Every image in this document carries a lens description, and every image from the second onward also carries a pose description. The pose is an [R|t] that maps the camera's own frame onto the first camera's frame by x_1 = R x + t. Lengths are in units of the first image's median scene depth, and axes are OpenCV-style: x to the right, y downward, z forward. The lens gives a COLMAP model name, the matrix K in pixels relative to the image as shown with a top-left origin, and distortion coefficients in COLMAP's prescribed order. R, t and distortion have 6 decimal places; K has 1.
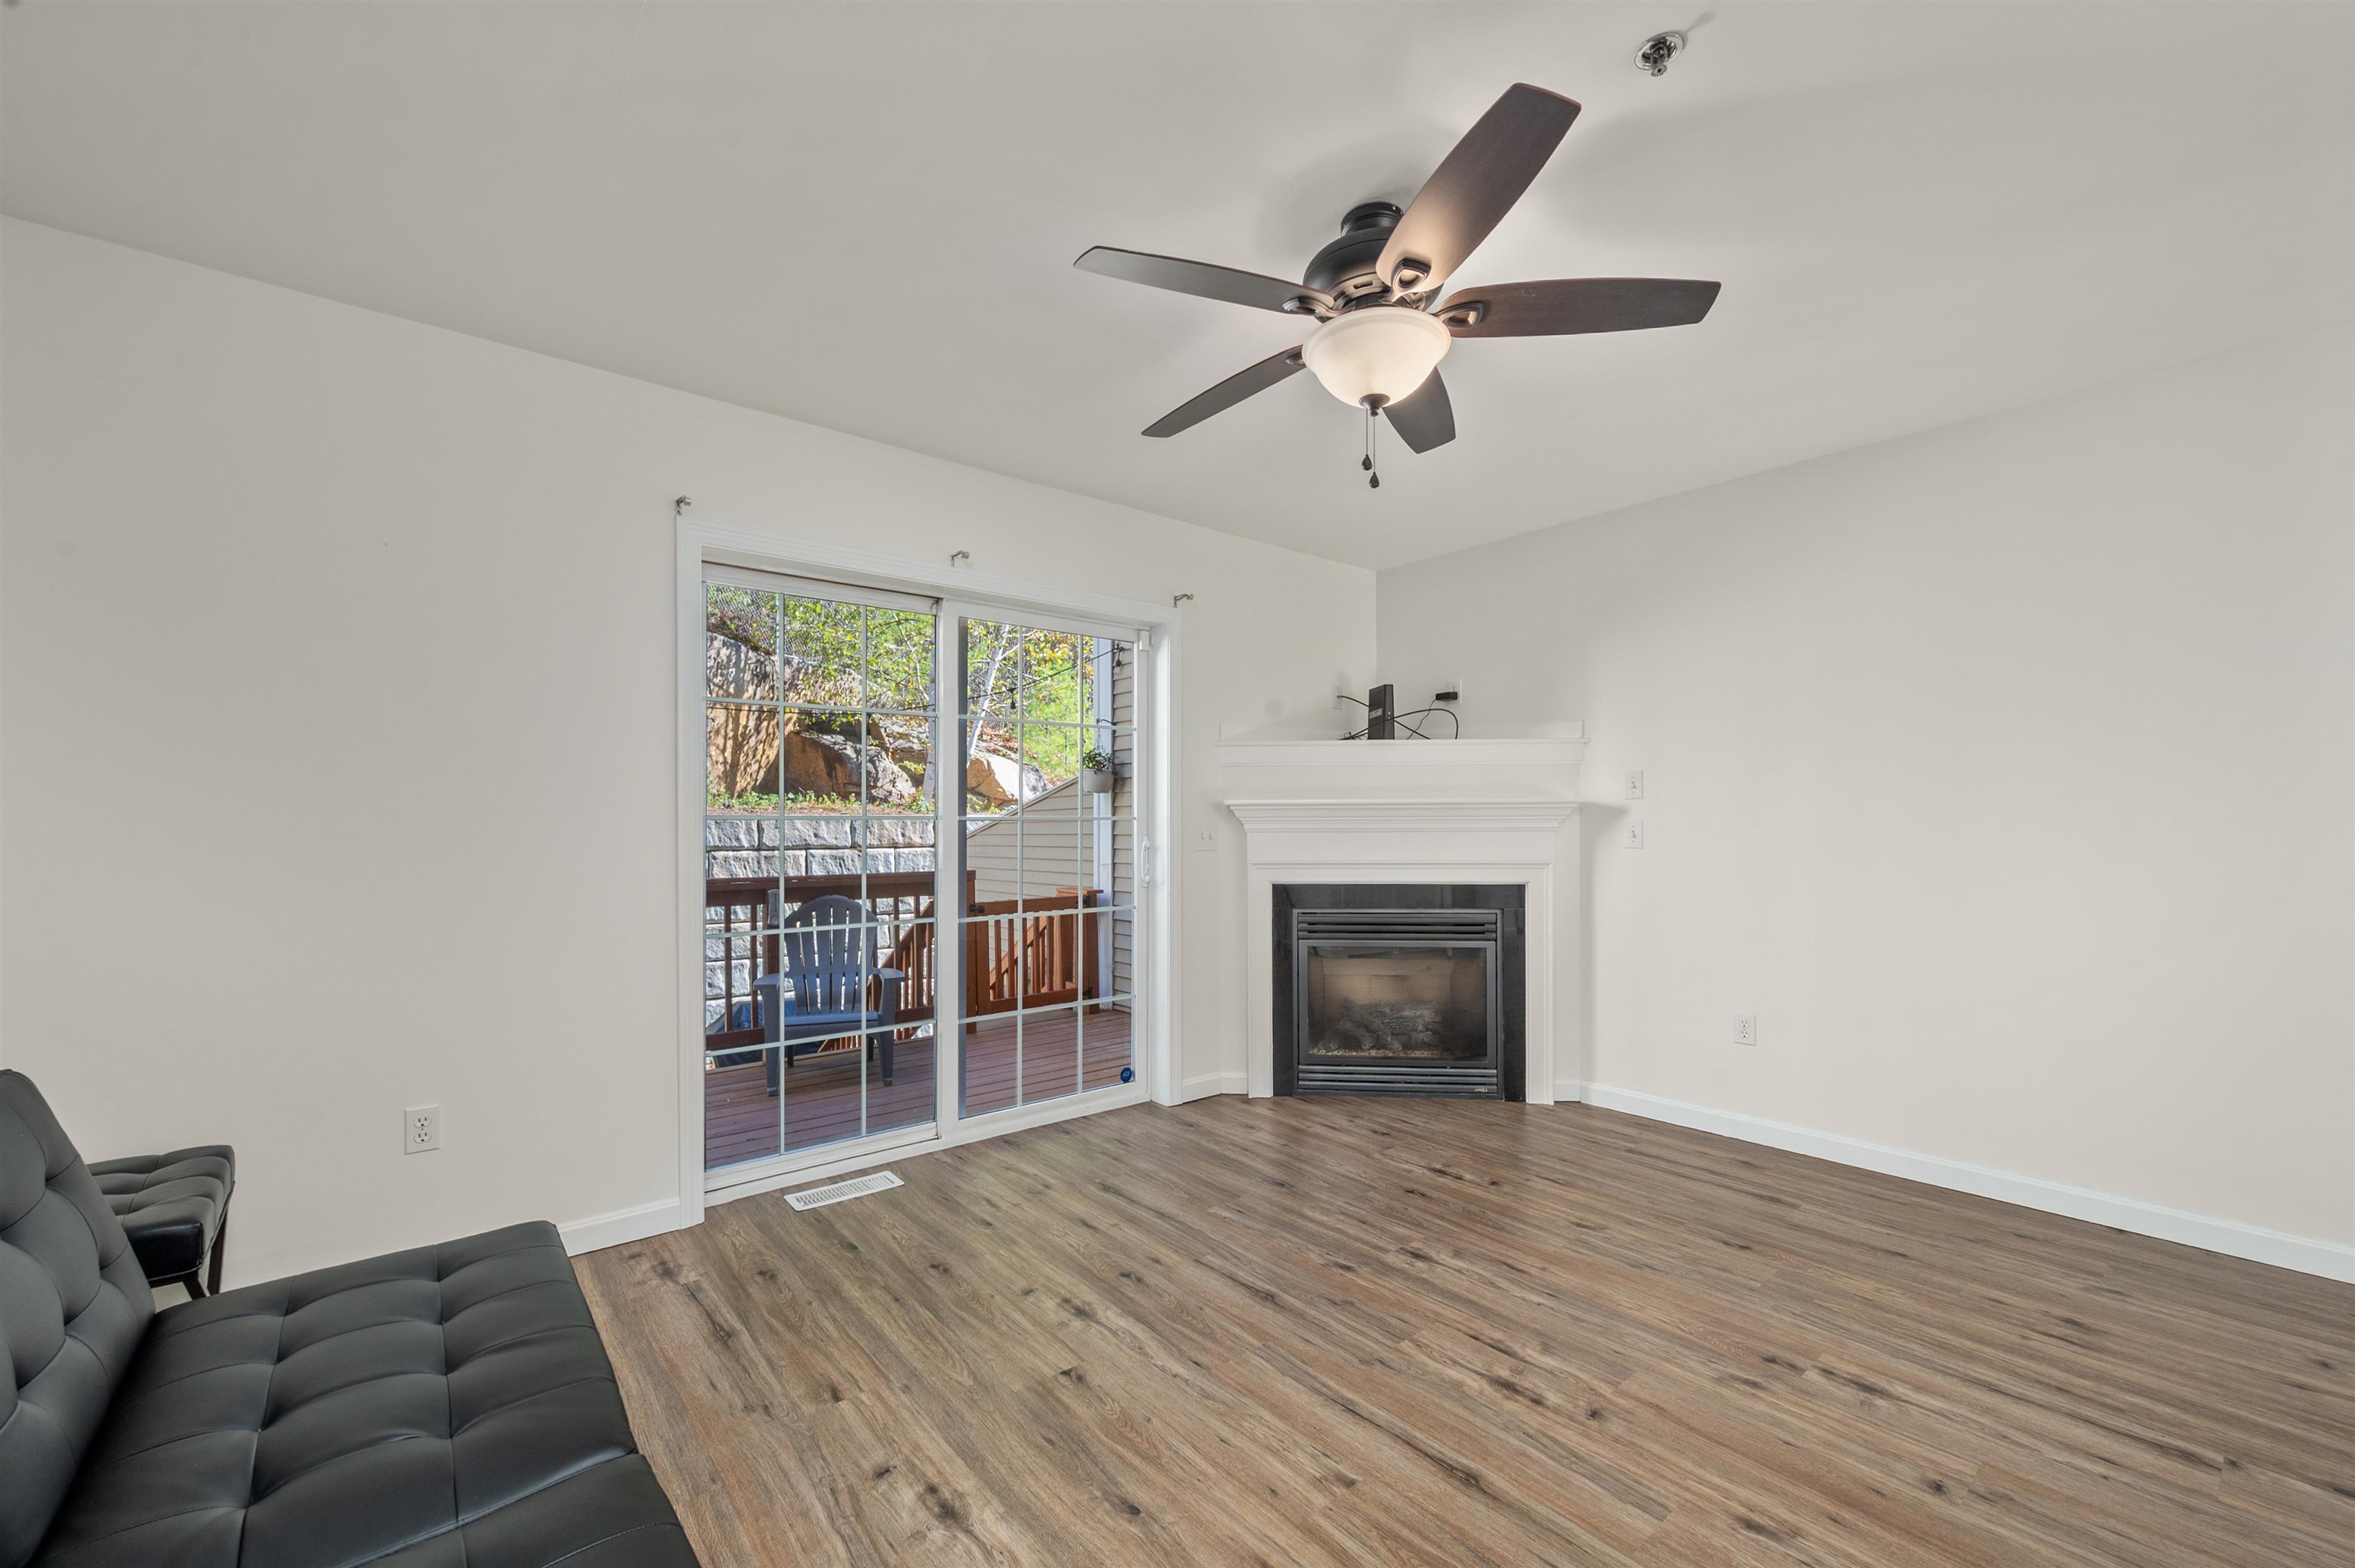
lens RADIAL K [[946.6, 0, 1184.3], [0, 946.6, 823.5], [0, 0, 1]] dist [0.001171, 0.000376]
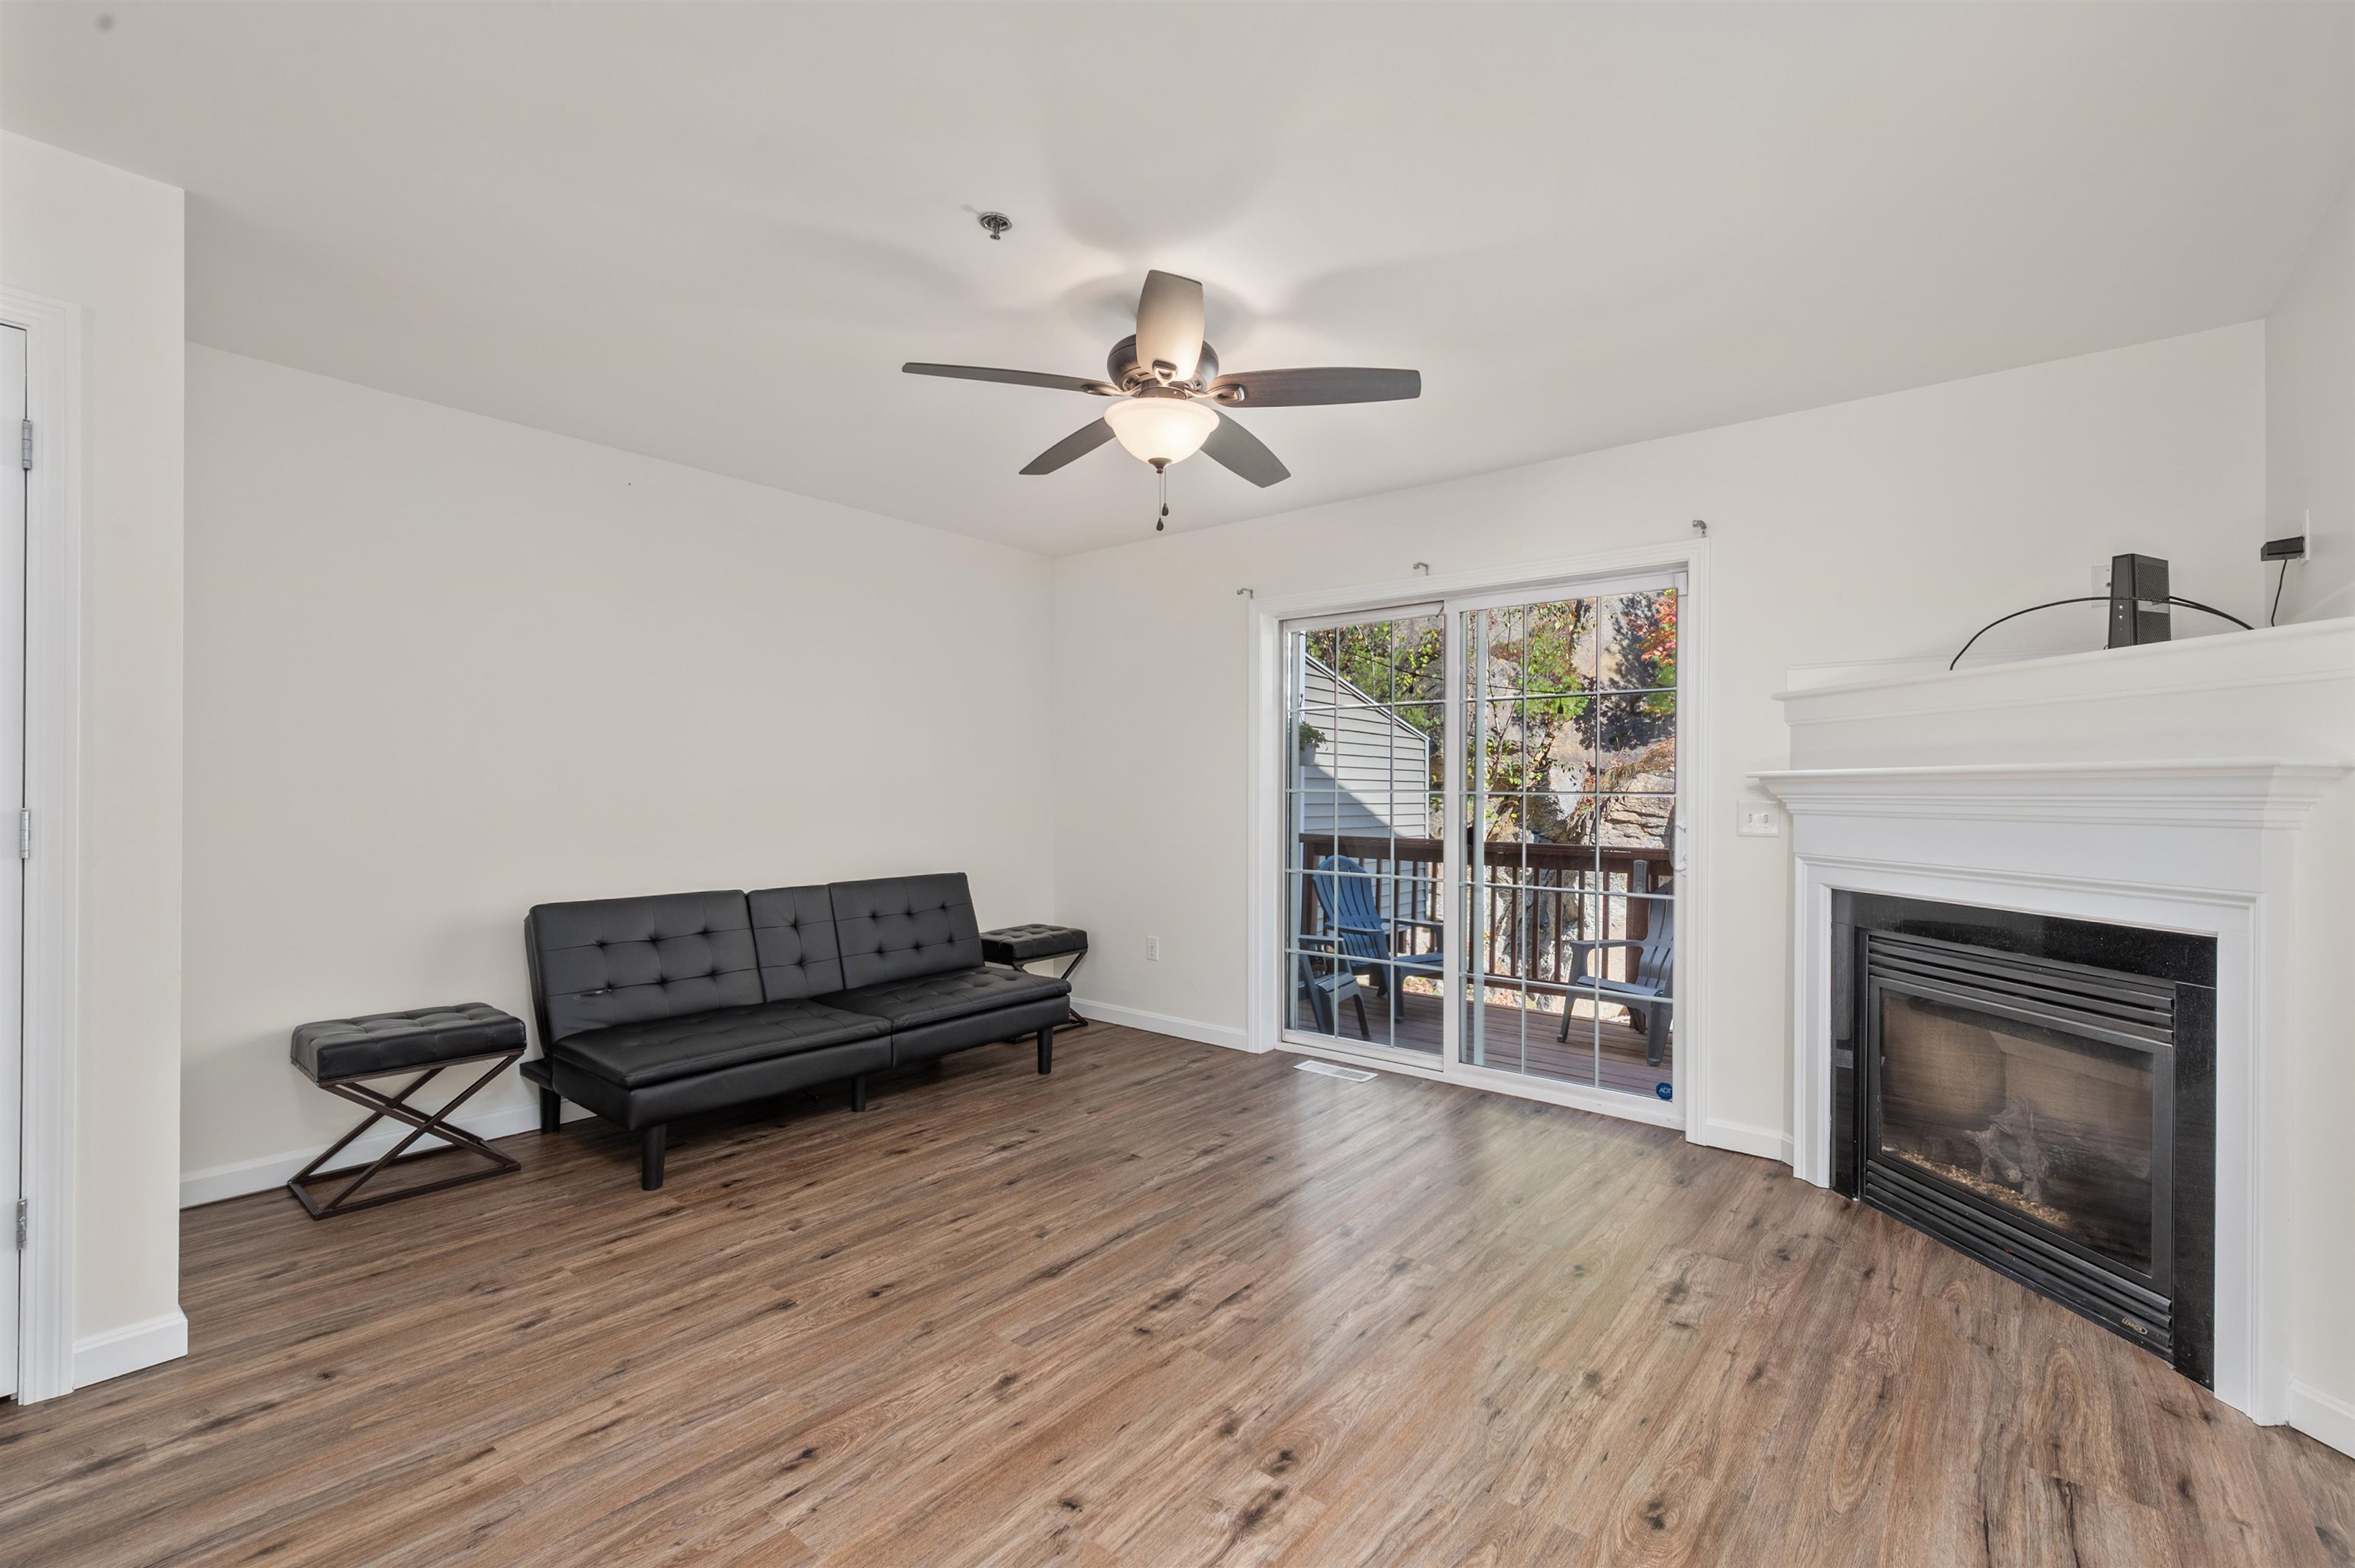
lens RADIAL K [[1027.4, 0, 1177.5], [0, 1027.4, 788.8], [0, 0, 1]] dist [0.002712, -0.000393]
pose [[0.187803, 0.002000, -0.982205, 0.787694], [-0.008588, 0.999963, 0.000394, -0.006519], [0.982169, 0.008361, 0.187813, 0.391959]]
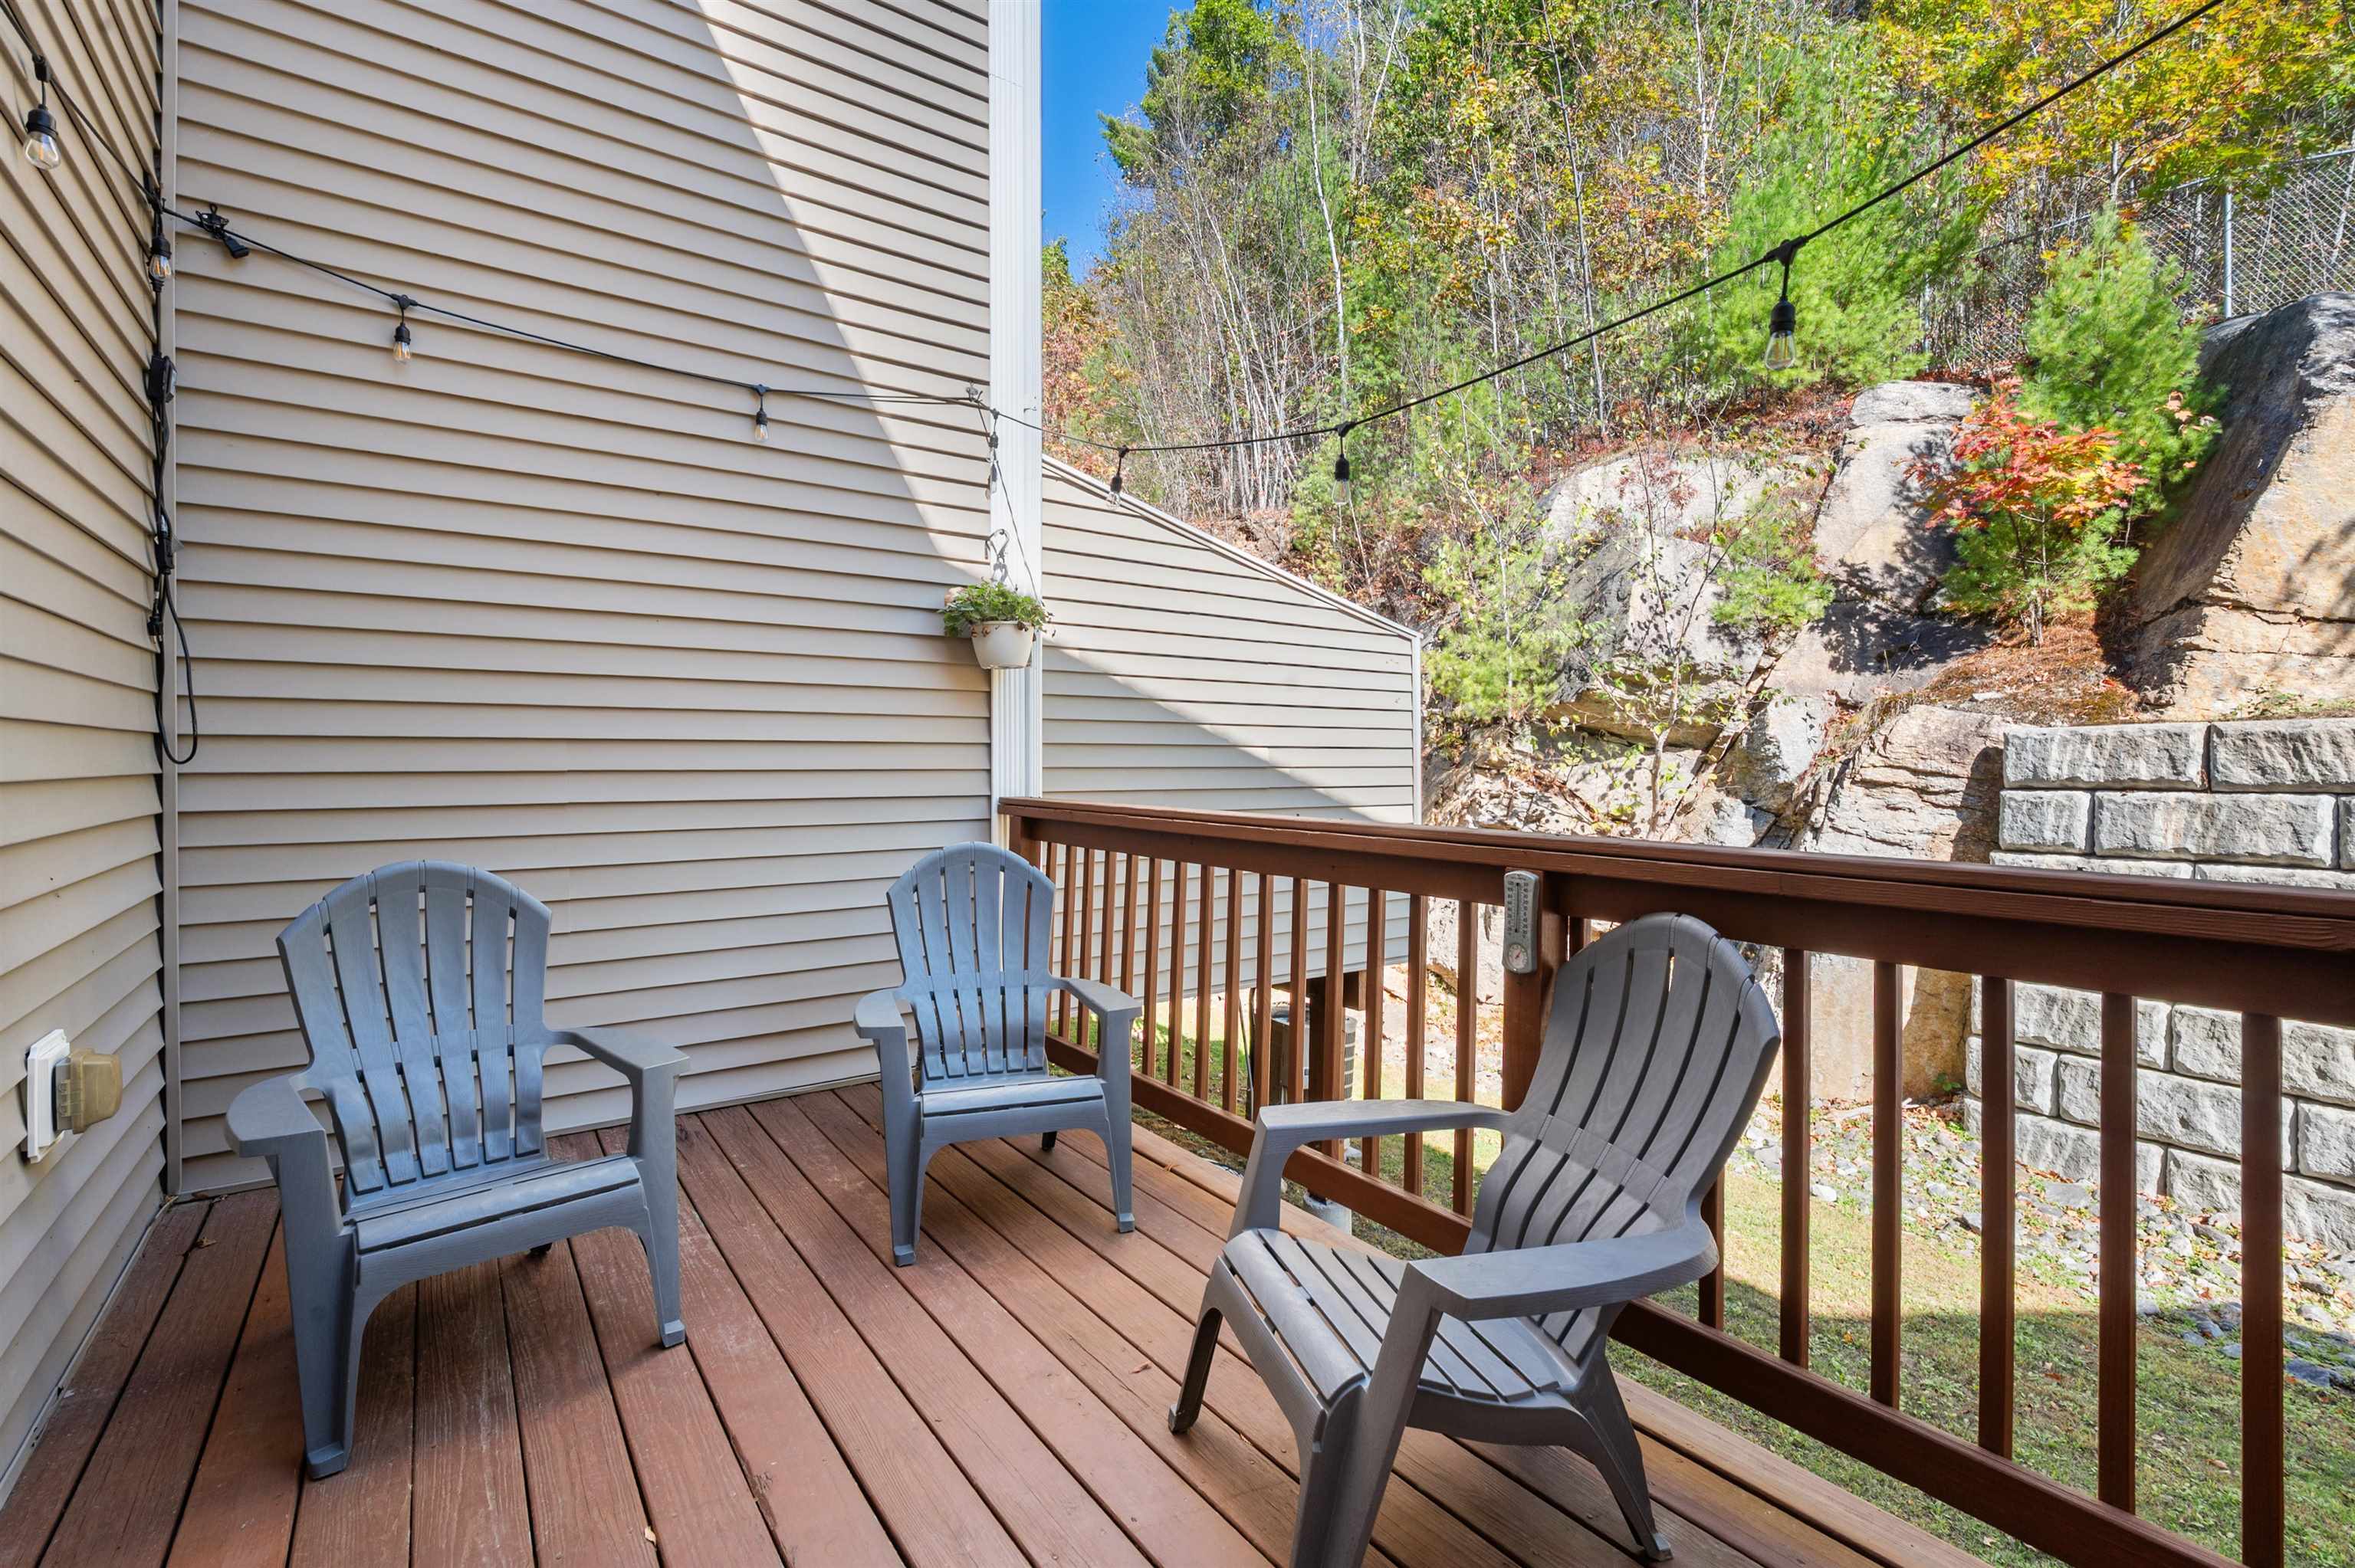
lens RADIAL K [[1052.6, 0, 1194.3], [0, 1052.6, 768.6], [0, 0, 1]] dist [0.001912, -0.000377]
pose [[-0.067394, 0.010463, -0.997672, -0.047519], [0.000643, 0.999945, 0.010444, 0.035261], [0.997726, 0.000062, -0.067397, 1.221773]]
